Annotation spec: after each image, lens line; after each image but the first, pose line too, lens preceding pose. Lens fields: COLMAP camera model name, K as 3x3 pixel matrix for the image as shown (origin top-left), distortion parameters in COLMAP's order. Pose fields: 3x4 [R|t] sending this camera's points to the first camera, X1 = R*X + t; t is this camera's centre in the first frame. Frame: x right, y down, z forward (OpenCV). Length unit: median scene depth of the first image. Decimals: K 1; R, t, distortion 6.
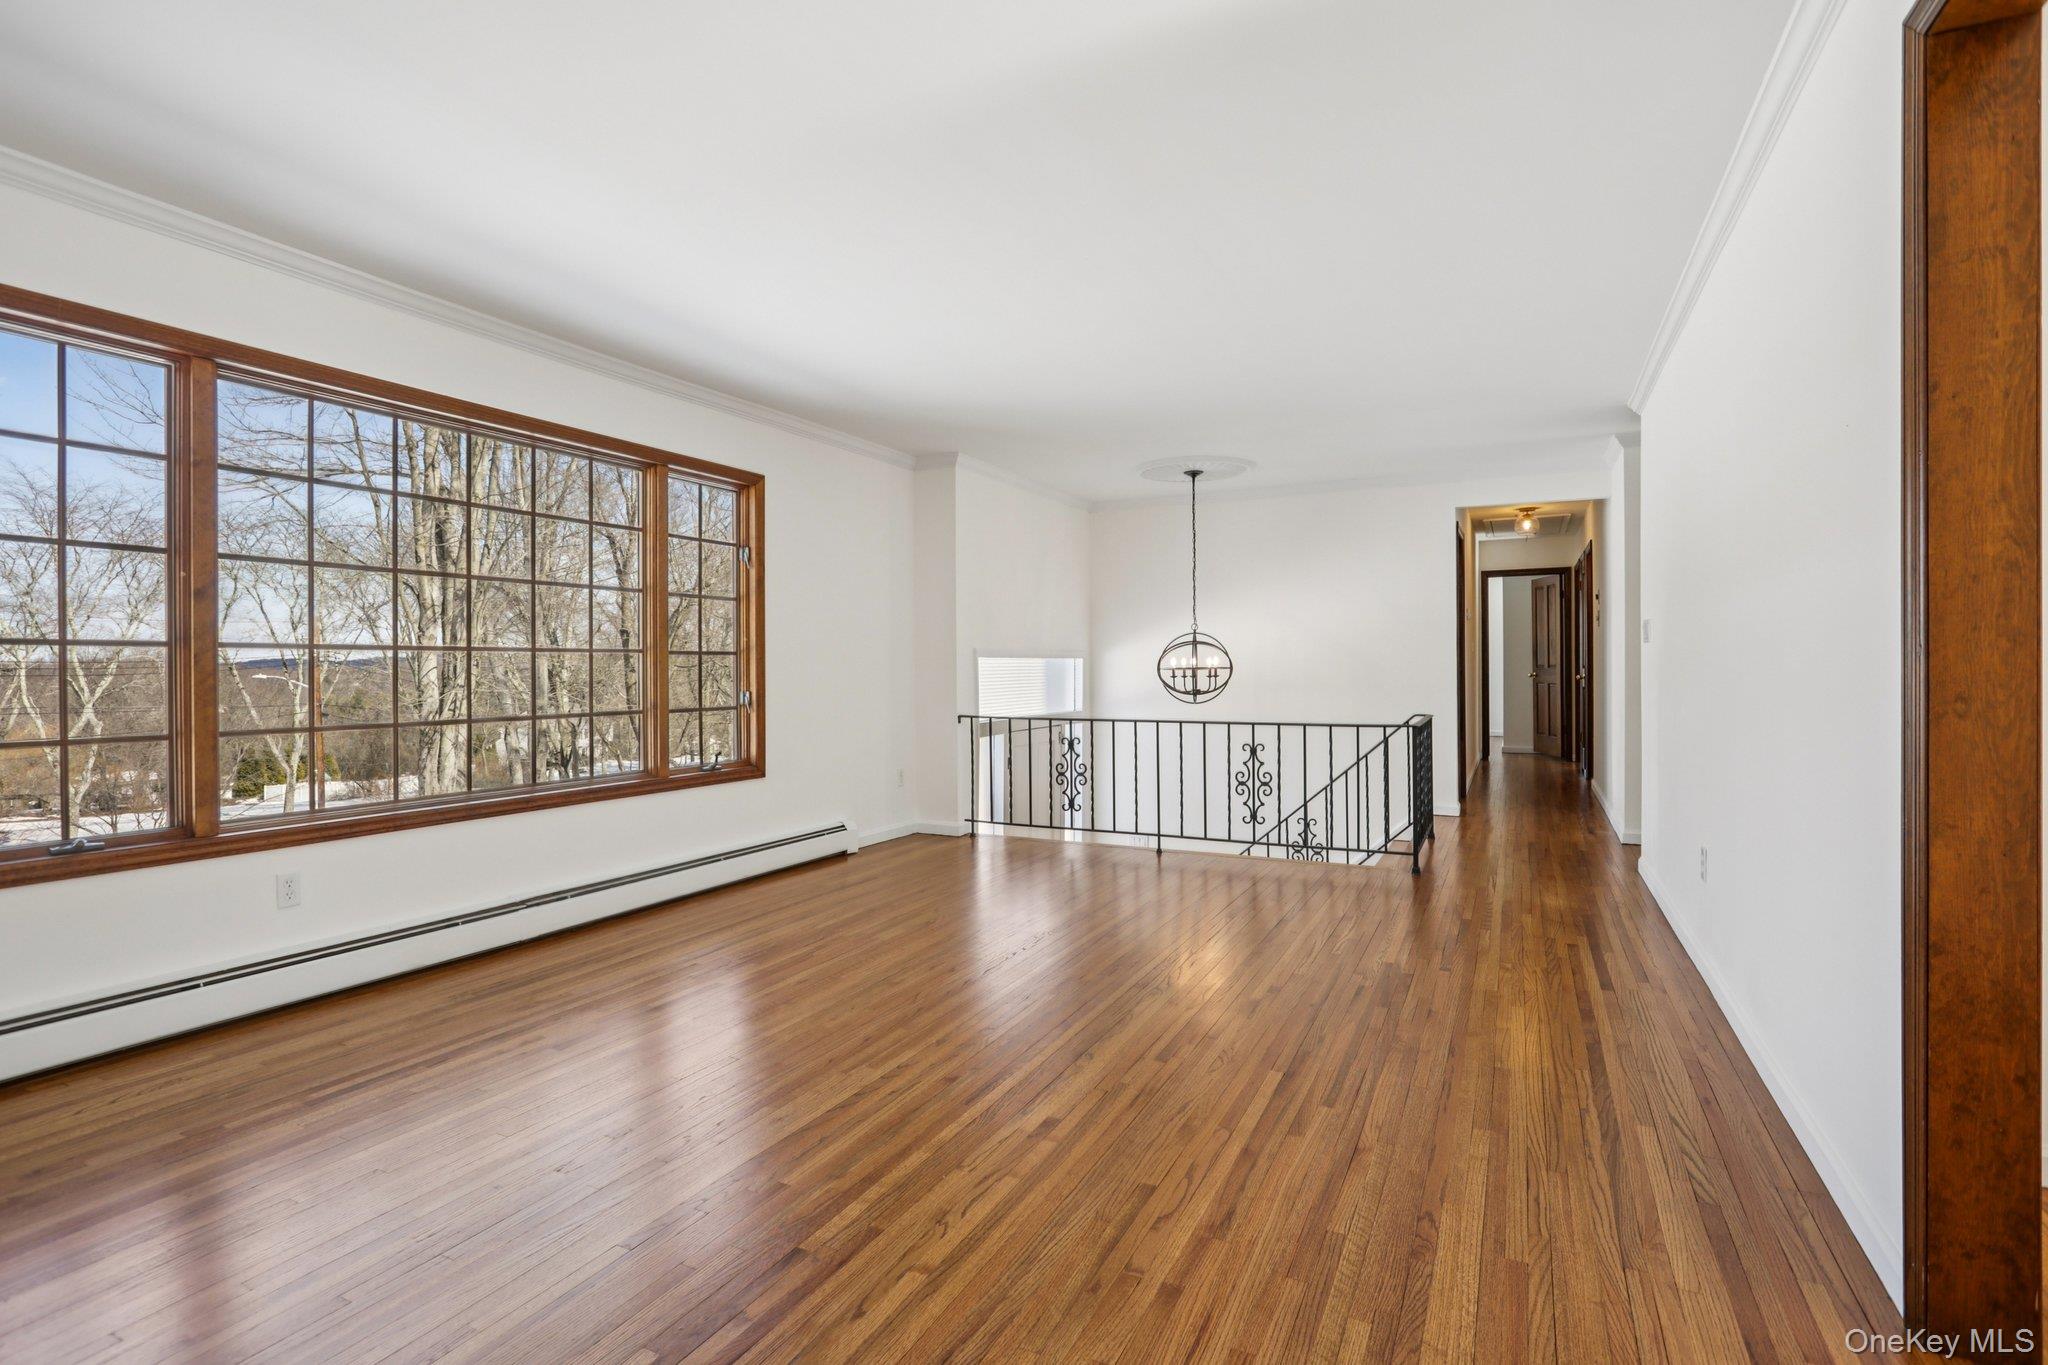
lens RADIAL K [[1000.2, 0, 1033.7], [0, 1000.2, 668.1], [0, 0, 1]] dist [-0.030756, 0.012375]
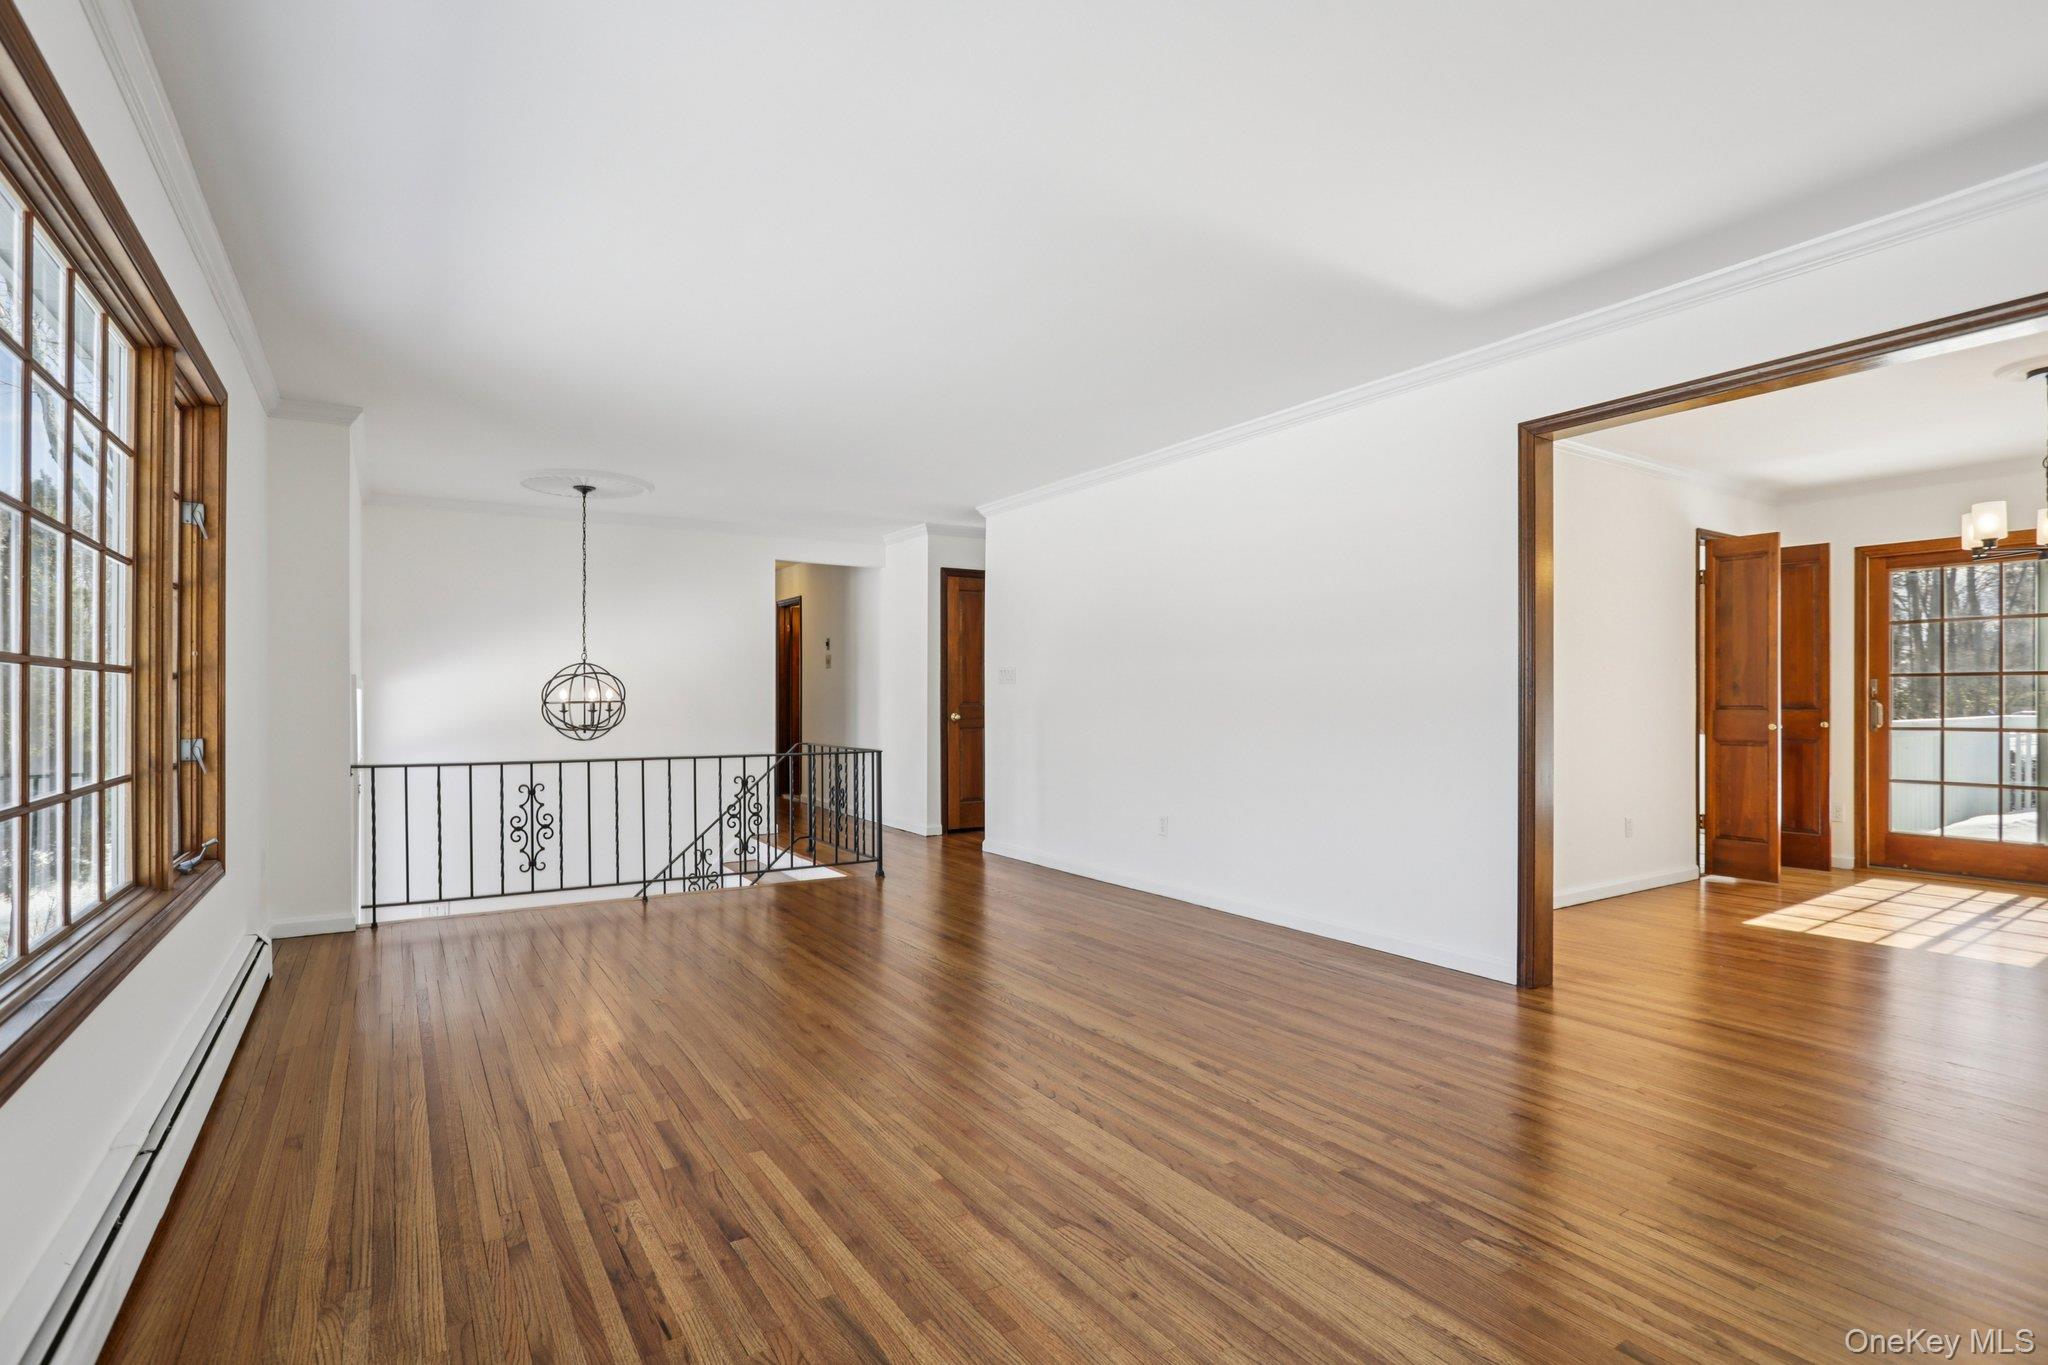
lens RADIAL K [[1000.2, 0, 1007.6], [0, 1000.2, 699.0], [0, 0, 1]] dist [-0.030756, 0.012375]
pose [[0.515693, 0.002559, 0.856770, -0.435964], [-0.001180, 0.999997, -0.002277, -0.000790], [-0.856773, 0.000163, 0.515695, 0.205458]]
